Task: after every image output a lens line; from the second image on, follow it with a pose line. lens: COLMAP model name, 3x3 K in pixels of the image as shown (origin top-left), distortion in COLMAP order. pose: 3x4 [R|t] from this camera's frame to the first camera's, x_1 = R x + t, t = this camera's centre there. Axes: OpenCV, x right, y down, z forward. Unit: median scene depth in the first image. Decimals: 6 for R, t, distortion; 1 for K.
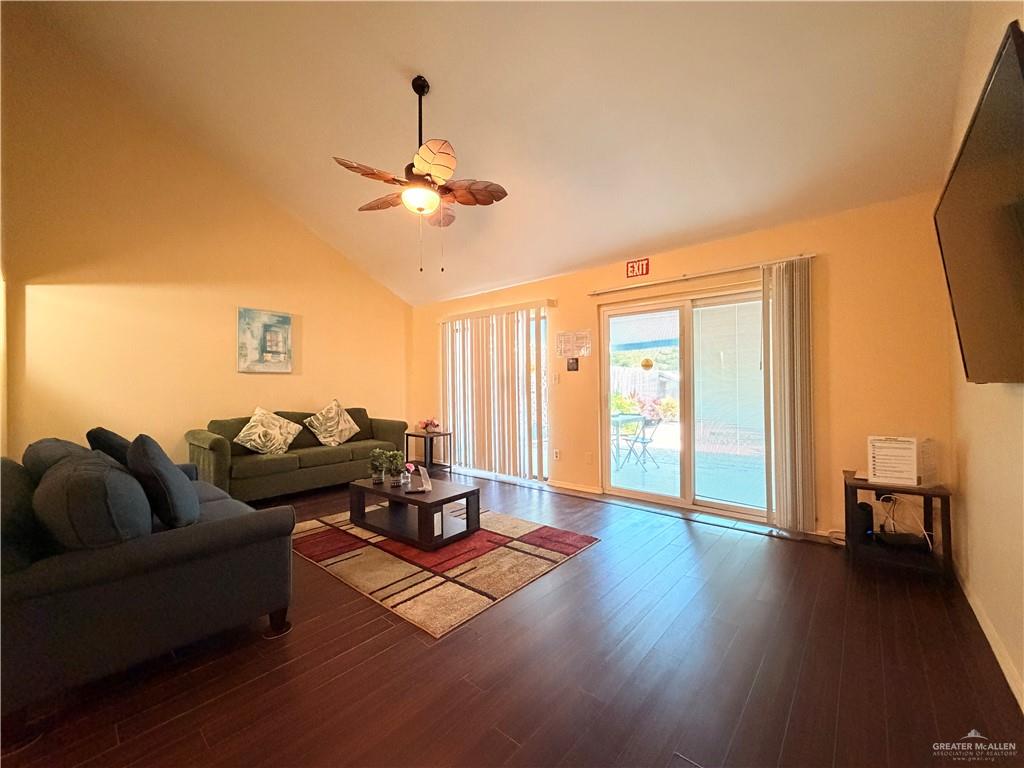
lens RADIAL K [[413.3, 0, 504.3], [0, 413.3, 380.9], [0, 0, 1]] dist [0.002569, 0.000146]
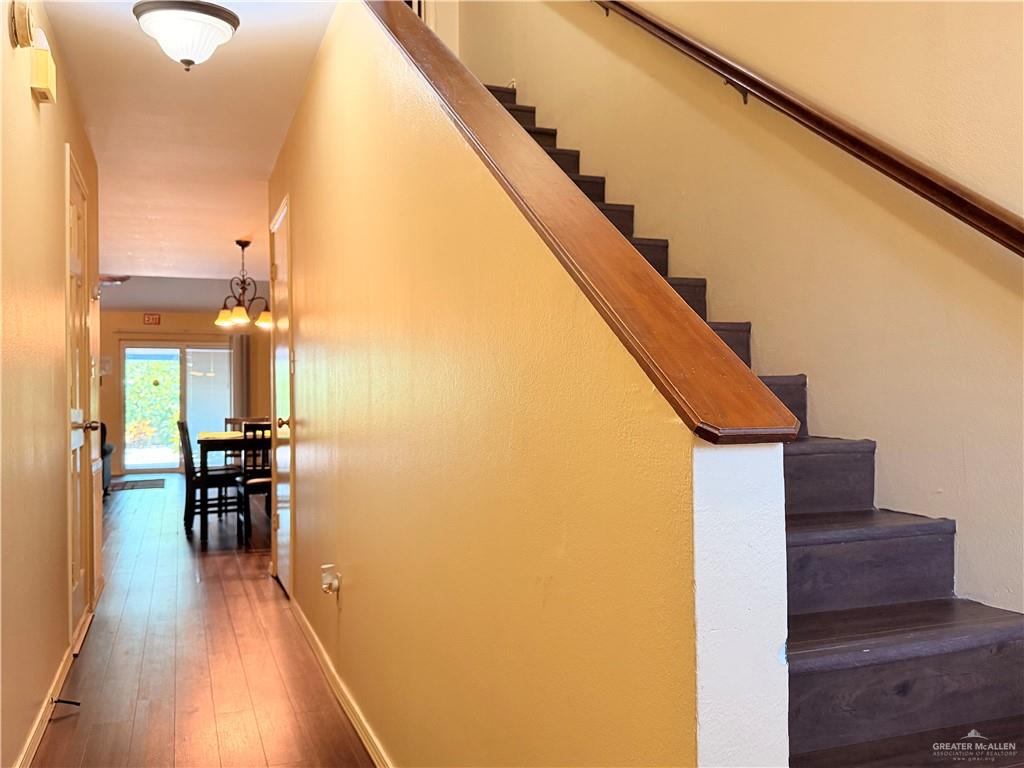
lens RADIAL K [[878.8, 0, 513.5], [0, 878.8, 384.8], [0, 0, 1]] dist [0.048731, -0.056517]
pose [[0.482968, 0.020871, 0.875389, -1.906800], [-0.001475, 0.999734, -0.023022, 0.040256], [-0.875637, 0.009828, 0.482870, -1.749714]]
